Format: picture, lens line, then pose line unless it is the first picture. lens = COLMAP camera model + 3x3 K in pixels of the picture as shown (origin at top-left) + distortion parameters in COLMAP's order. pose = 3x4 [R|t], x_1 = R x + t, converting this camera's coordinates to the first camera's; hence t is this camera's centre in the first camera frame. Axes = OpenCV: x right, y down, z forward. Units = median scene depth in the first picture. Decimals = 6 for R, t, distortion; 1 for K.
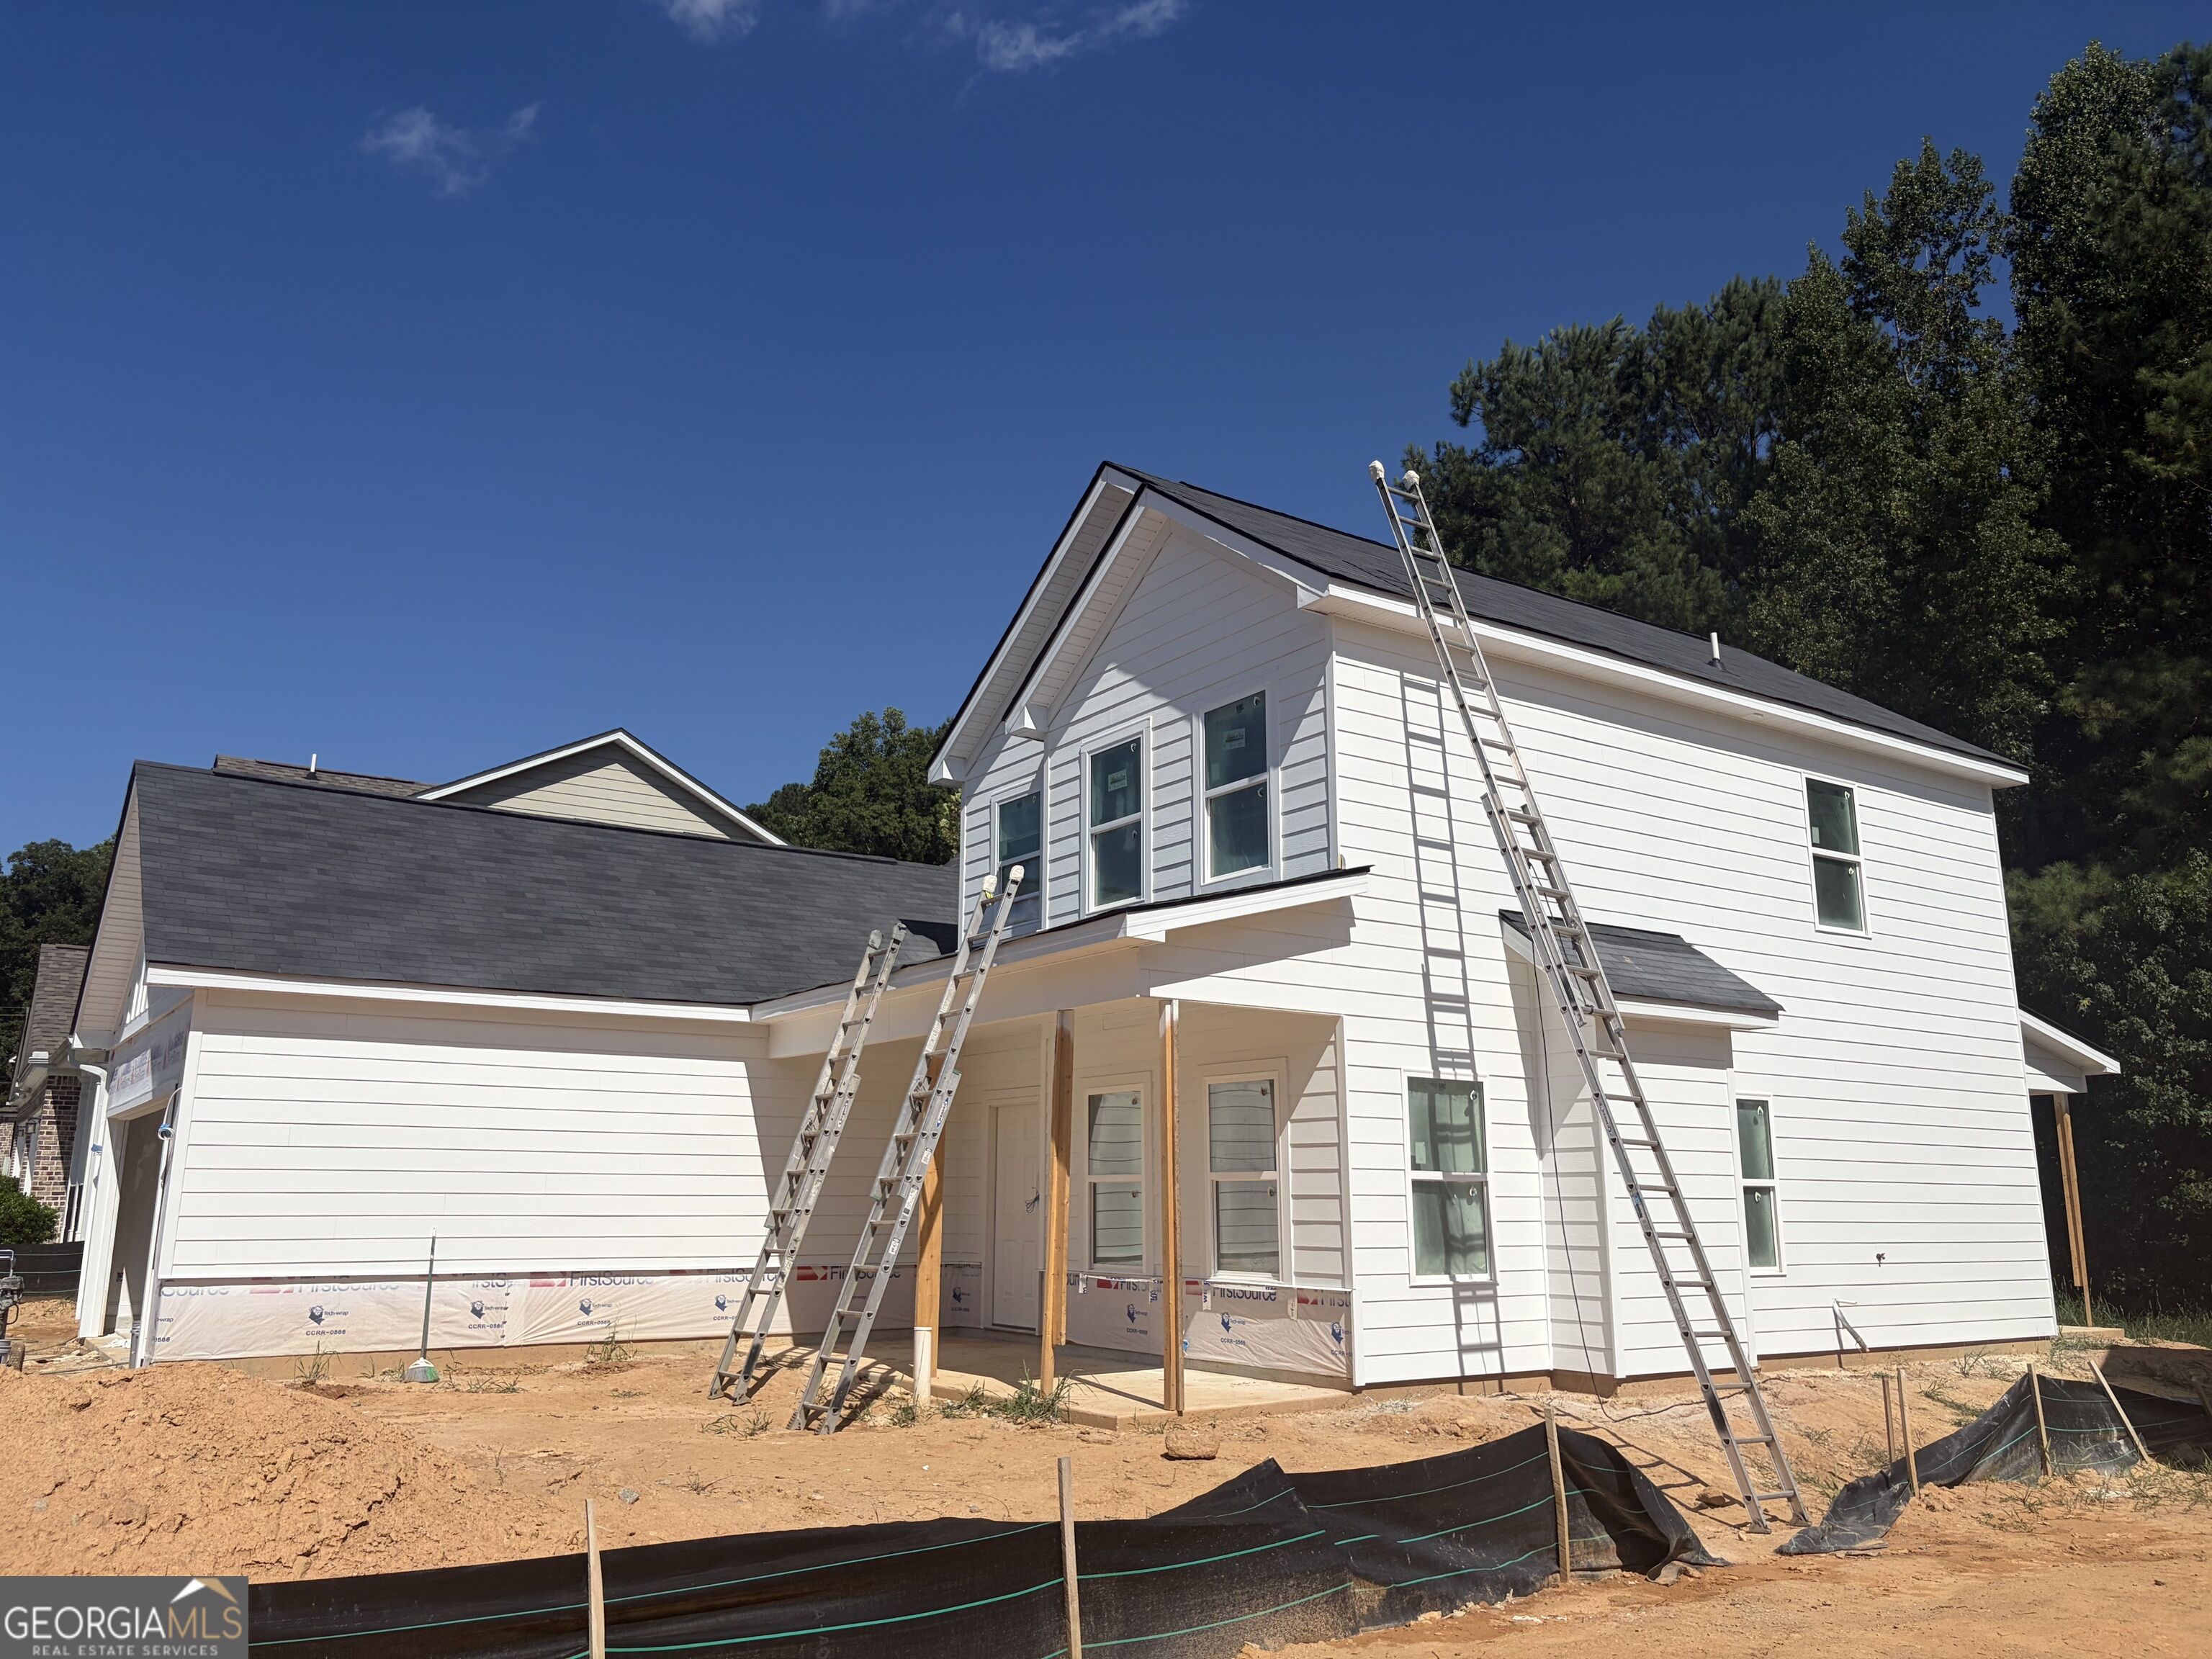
lens RADIAL K [[1676.7, 0, 1162.9], [0, 1676.7, 820.2], [0, 0, 1]] dist [0.031330, 0.001895]
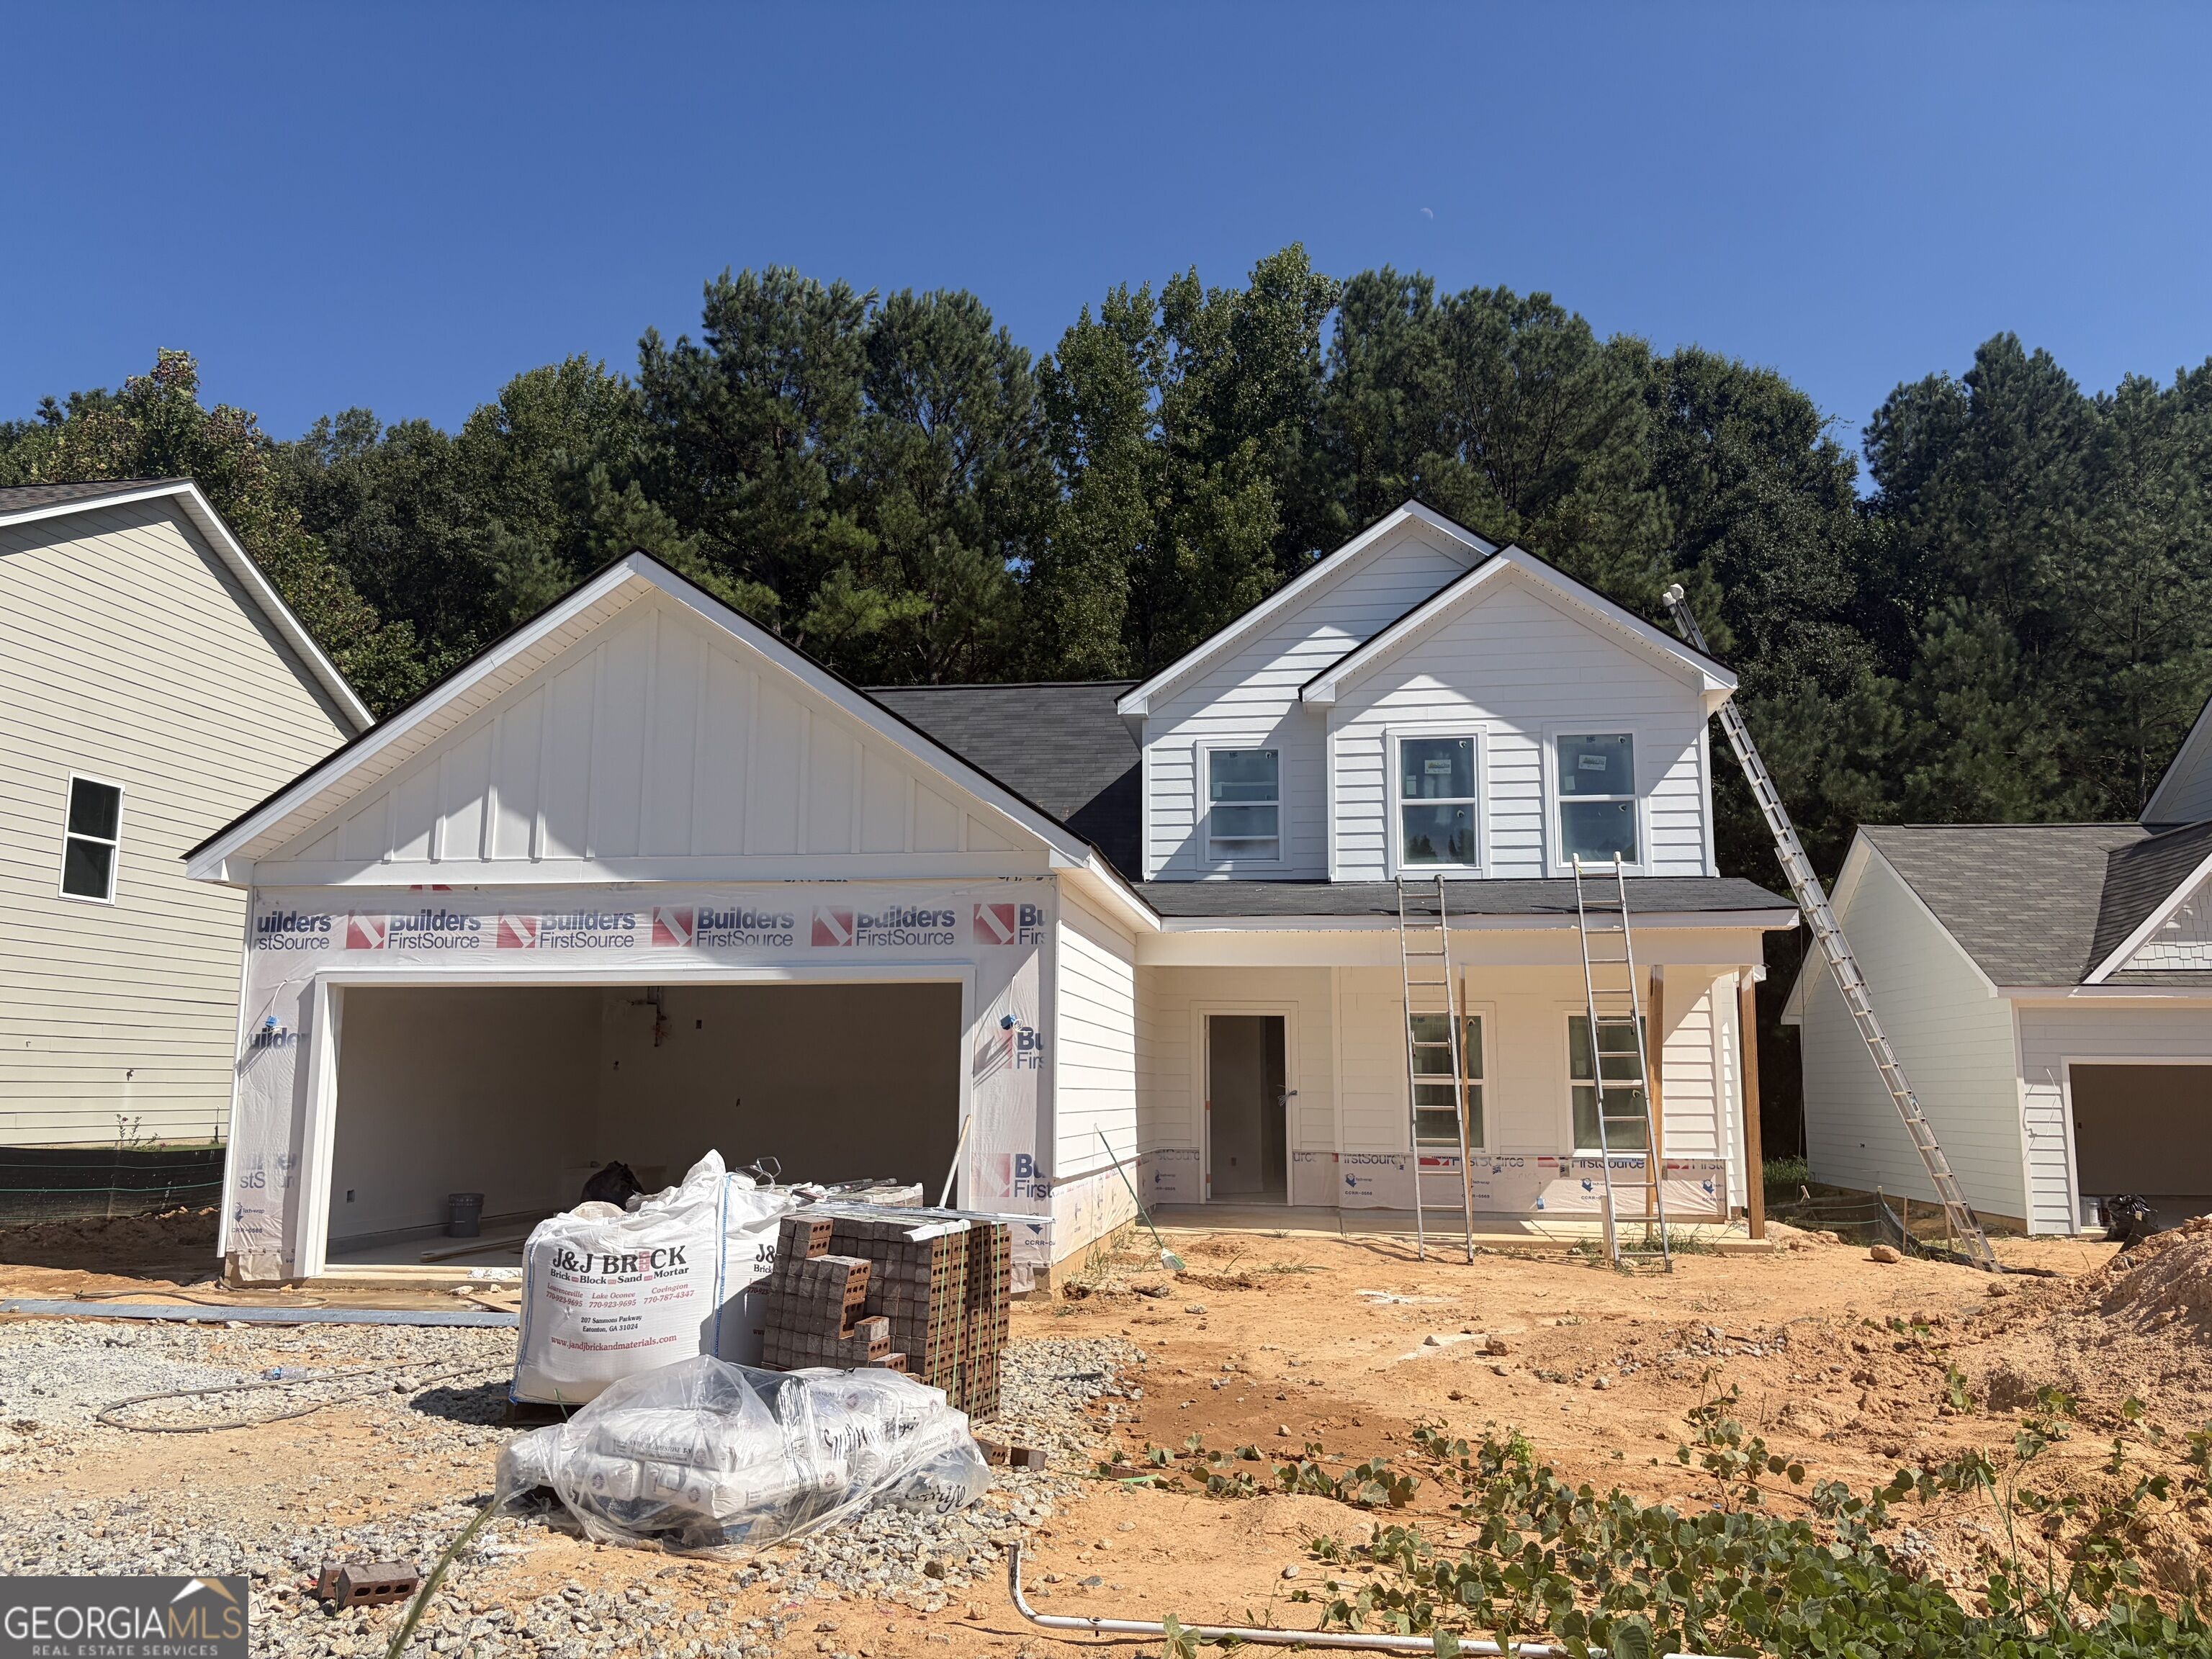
lens RADIAL K [[1650.7, 0, 1097.8], [0, 1650.7, 839.8], [0, 0, 1]] dist [0.071807, -0.095362]
pose [[0.703782, 0.111372, 0.701632, -0.983227], [-0.166466, 0.985992, 0.010467, 0.054741], [-0.690638, -0.124164, 0.712462, 0.259139]]
